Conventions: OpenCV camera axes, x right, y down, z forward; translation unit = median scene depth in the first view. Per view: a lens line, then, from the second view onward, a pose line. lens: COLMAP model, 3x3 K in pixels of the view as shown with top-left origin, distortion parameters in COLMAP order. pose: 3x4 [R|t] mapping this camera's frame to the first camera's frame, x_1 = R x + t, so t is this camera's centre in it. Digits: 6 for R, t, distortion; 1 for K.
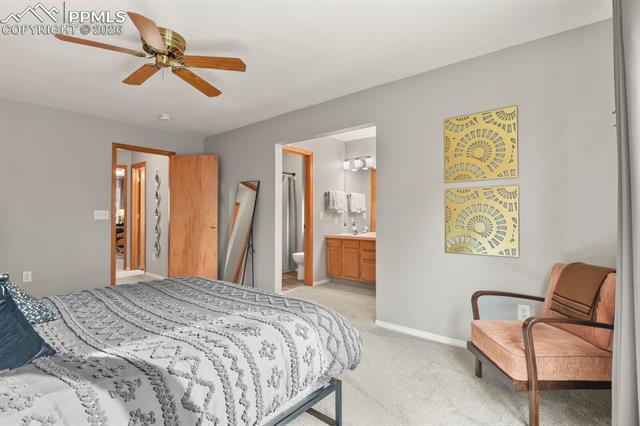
lens RADIAL K [[311.8, 0, 320.8], [0, 311.8, 213.9], [0, 0, 1]] dist [-0.013573, -0.001168]
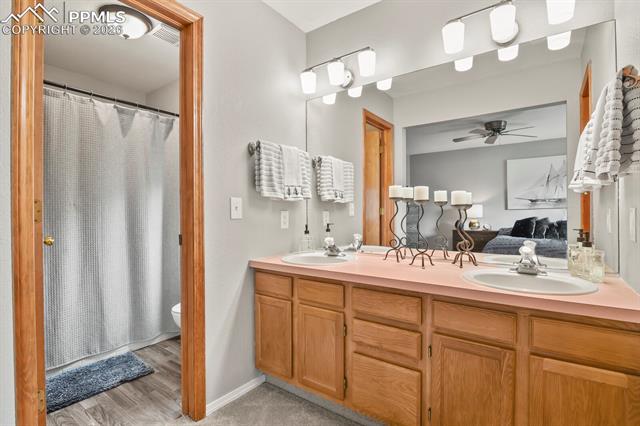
lens RADIAL K [[311.8, 0, 318.3], [0, 311.8, 213.6], [0, 0, 1]] dist [-0.013573, -0.001168]
pose [[0.998233, -0.005276, 0.059191, 0.072448], [0.005140, 0.999984, 0.002450, 0.012608], [-0.059203, -0.002141, 0.998244, 0.624182]]
